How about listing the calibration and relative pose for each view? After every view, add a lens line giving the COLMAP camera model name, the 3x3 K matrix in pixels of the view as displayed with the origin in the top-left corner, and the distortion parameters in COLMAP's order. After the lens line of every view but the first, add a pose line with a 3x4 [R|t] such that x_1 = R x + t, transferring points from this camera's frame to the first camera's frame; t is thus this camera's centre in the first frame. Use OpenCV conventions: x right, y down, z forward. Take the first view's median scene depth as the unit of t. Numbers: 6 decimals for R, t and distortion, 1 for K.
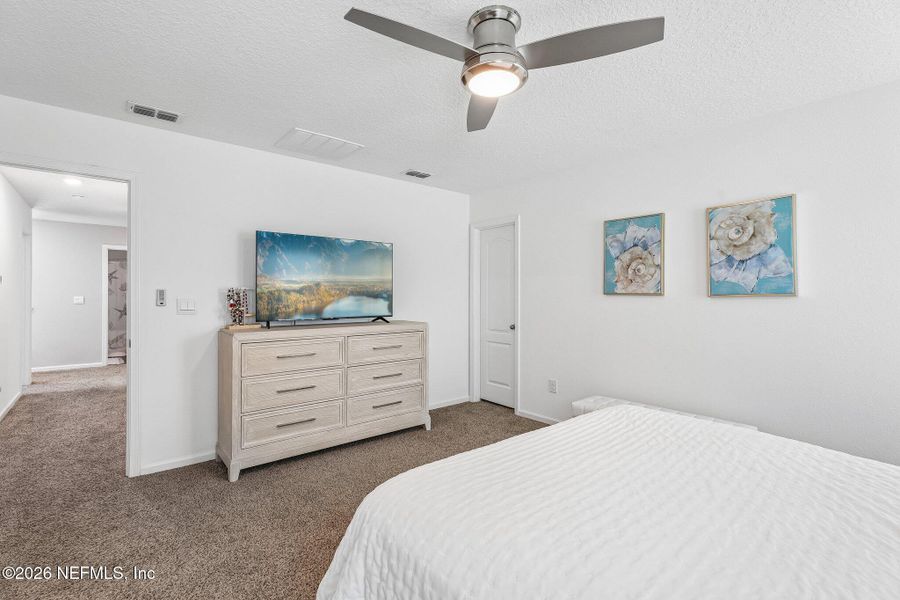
lens RADIAL K [[411.6, 0, 448.3], [0, 411.6, 294.2], [0, 0, 1]] dist [0.000808, 0.001099]
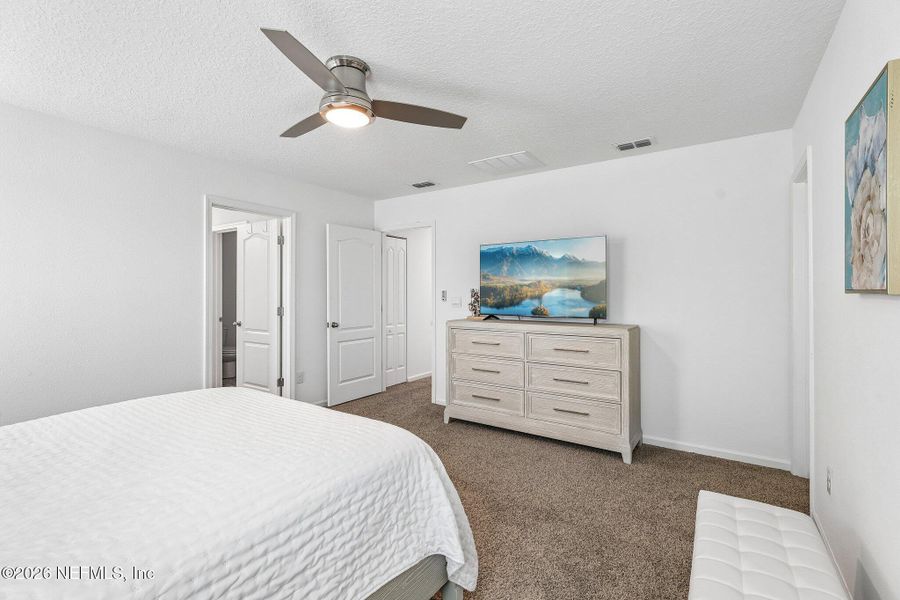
lens RADIAL K [[375.7, 0, 451.7], [0, 375.7, 295.4], [0, 0, 1]] dist [0.000001, -0.000026]
pose [[0.307444, 0.002993, -0.951562, 0.600036], [-0.000082, 0.999995, 0.003119, 0.002384], [0.951566, -0.000881, 0.307443, 0.503217]]
